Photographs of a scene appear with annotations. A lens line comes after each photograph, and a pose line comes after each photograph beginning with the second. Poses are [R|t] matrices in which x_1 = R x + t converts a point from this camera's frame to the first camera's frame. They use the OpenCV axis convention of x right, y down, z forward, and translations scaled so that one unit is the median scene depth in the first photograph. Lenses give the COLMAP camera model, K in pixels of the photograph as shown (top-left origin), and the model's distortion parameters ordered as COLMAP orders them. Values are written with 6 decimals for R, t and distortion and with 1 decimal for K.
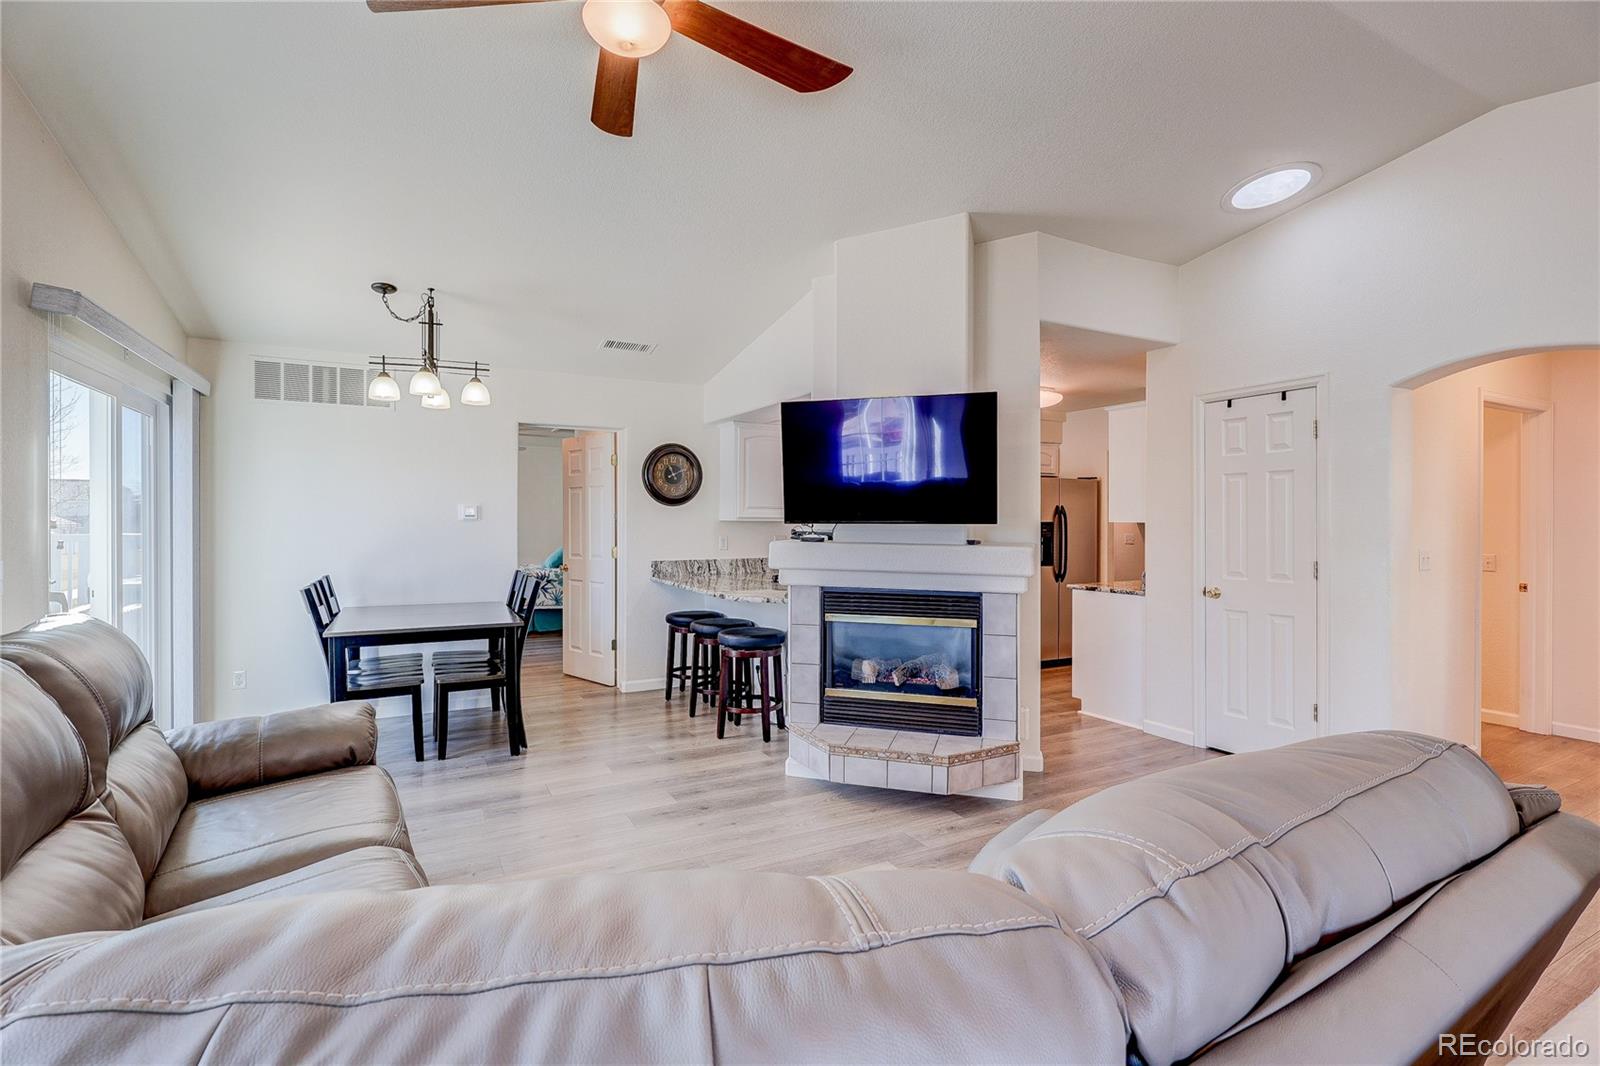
lens RADIAL K [[735.9, 0, 797.3], [0, 735.9, 524.8], [0, 0, 1]] dist [-0.001256, 0.000189]
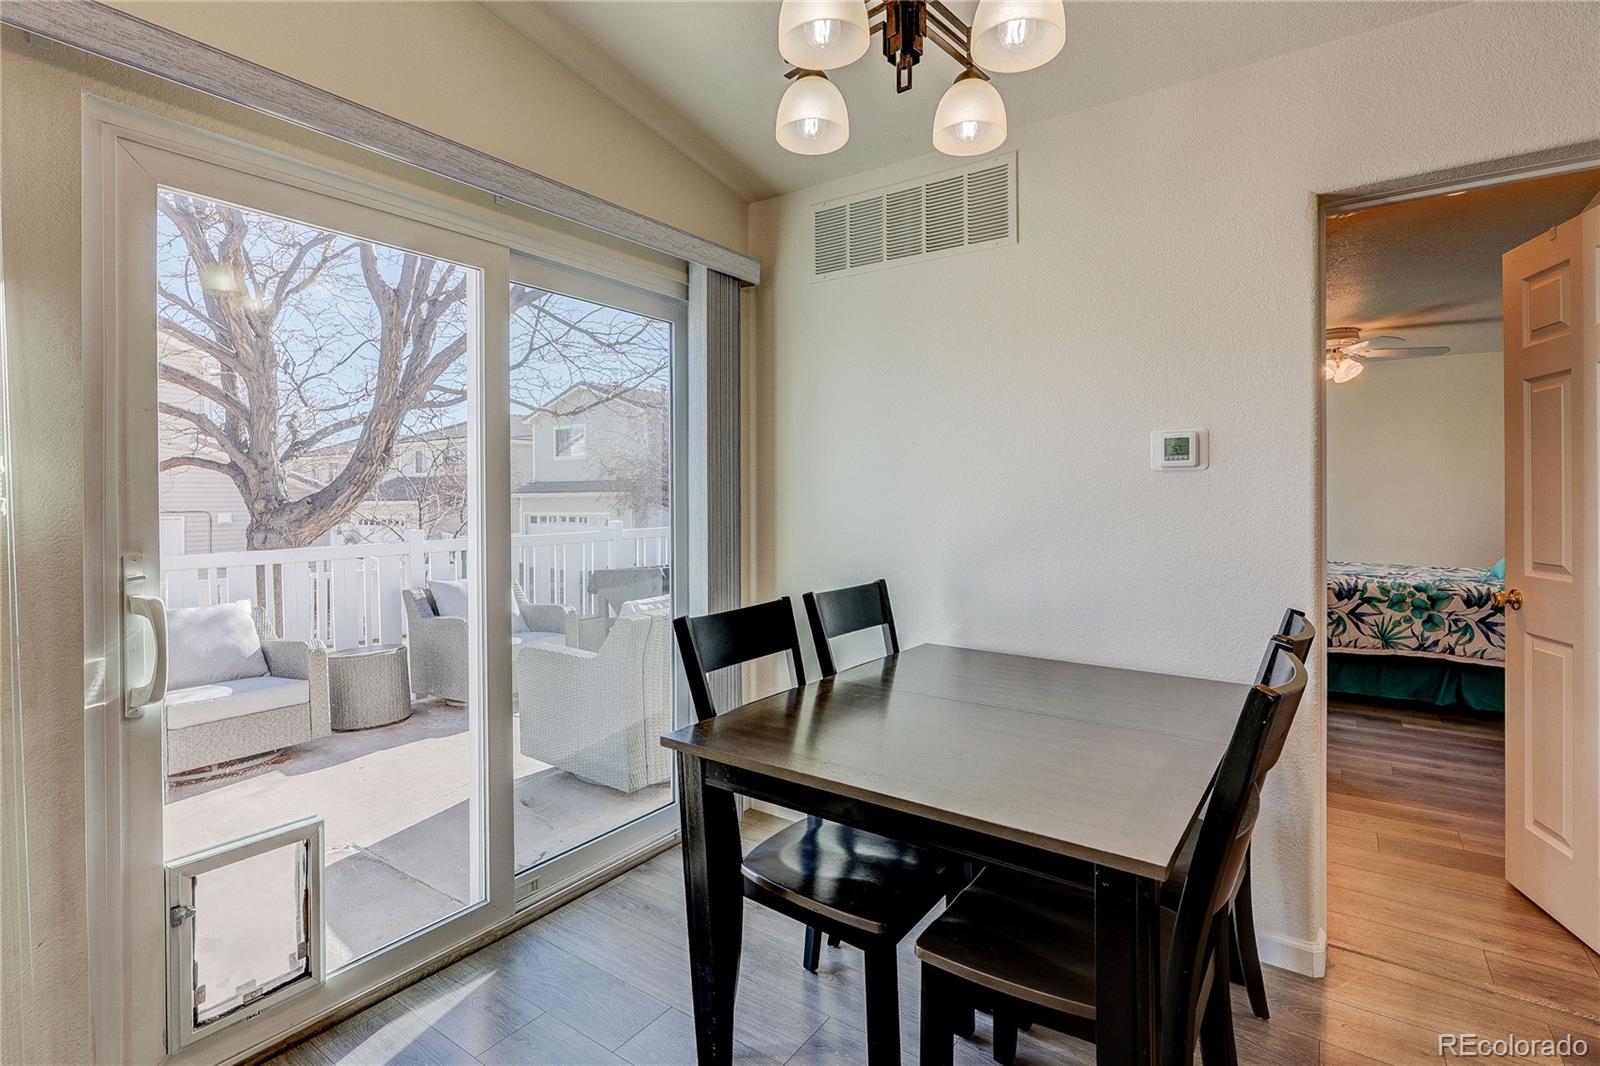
lens RADIAL K [[704.6, 0, 799.3], [0, 704.6, 497.3], [0, 0, 1]] dist [-0.000133, 0.000299]
pose [[0.460654, -0.006405, -0.887557, -0.278263], [0.001608, 0.999978, -0.006381, 0.017287], [0.887578, 0.001512, 0.460655, 0.870460]]
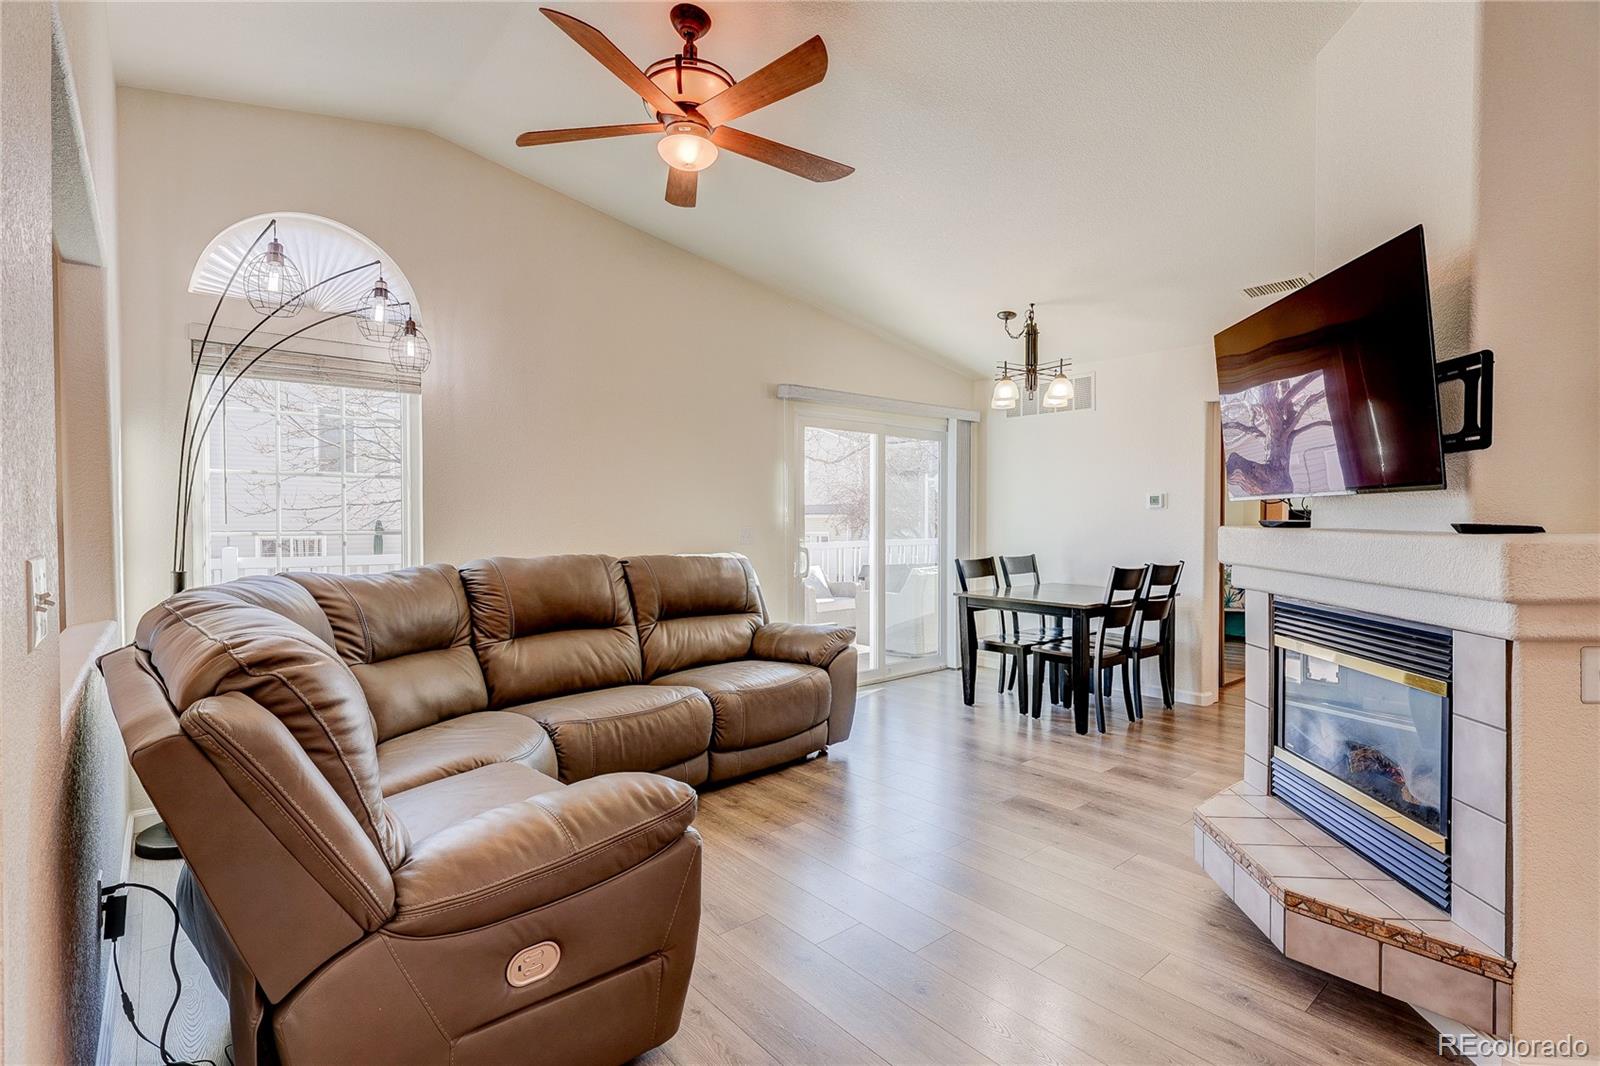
lens RADIAL K [[745.7, 0, 802.6], [0, 745.7, 523.2], [0, 0, 1]] dist [-0.002586, 0.001453]
pose [[0.222917, 0.003901, -0.974830, 0.587567], [-0.004395, 0.999986, 0.002997, 0.019389], [0.974828, 0.003616, 0.222931, 0.417493]]
